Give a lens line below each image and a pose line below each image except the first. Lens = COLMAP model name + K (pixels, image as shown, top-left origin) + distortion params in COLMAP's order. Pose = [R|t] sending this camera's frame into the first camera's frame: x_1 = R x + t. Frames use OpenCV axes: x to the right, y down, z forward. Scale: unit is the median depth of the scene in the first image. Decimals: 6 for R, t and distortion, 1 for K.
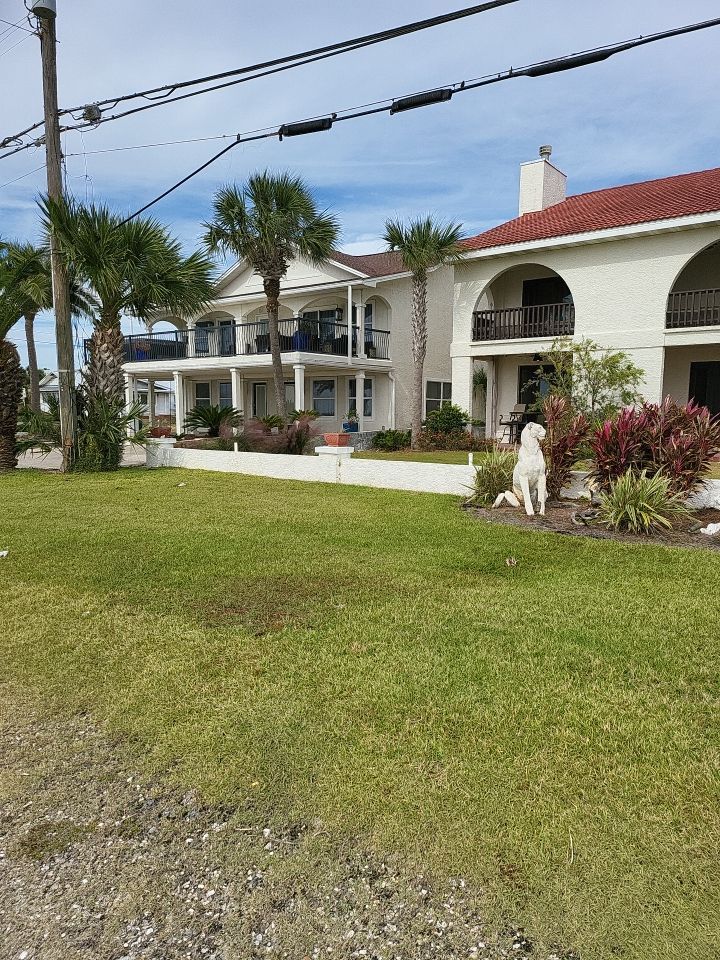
lens RADIAL K [[656.6, 0, 379.0], [0, 656.6, 492.4], [0, 0, 1]] dist [0.055523, -0.062663]
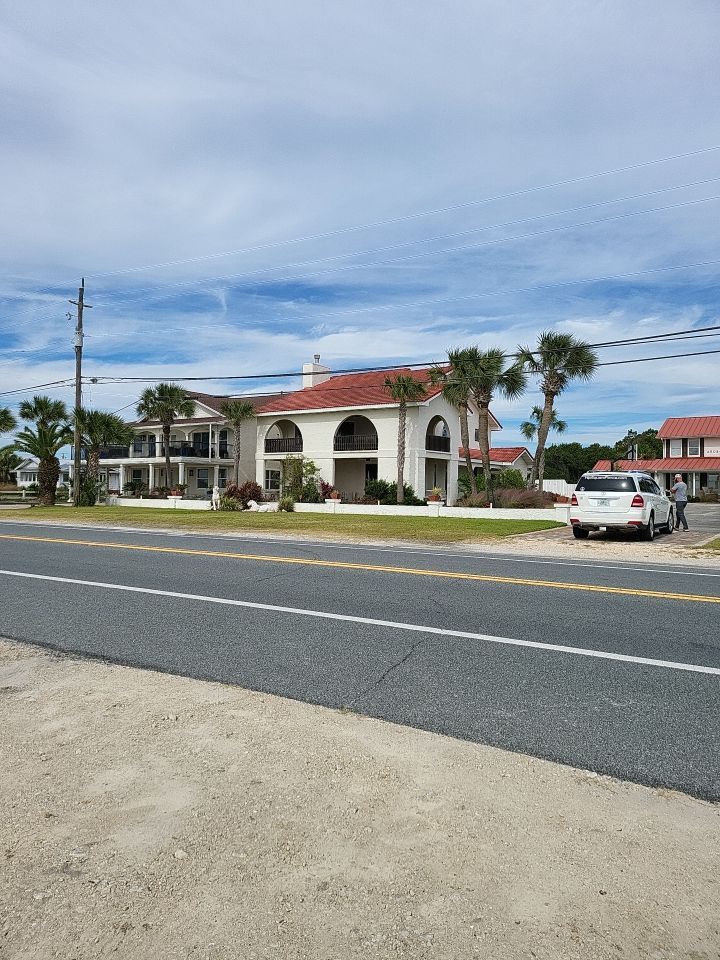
lens RADIAL K [[664.2, 0, 369.8], [0, 664.2, 483.7], [0, 0, 1]] dist [0.051808, -0.066417]
pose [[0.998811, 0.008136, 0.048061, 0.554367], [-0.001668, 0.991098, -0.133122, 0.227289], [-0.048717, 0.132883, 0.989934, -1.653215]]
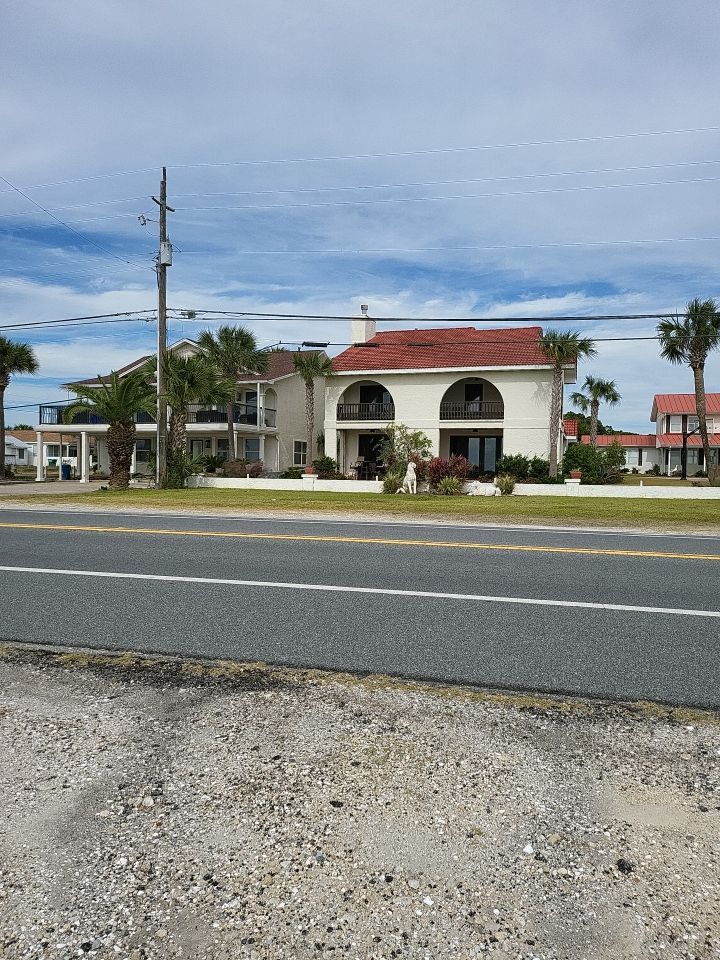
lens RADIAL K [[664.2, 0, 369.8], [0, 664.2, 483.7], [0, 0, 1]] dist [0.051808, -0.066417]
pose [[0.941833, -0.001062, 0.336078, -0.539702], [0.032730, 0.995531, -0.088579, 0.140851], [-0.334482, 0.094426, 0.937659, -0.967504]]
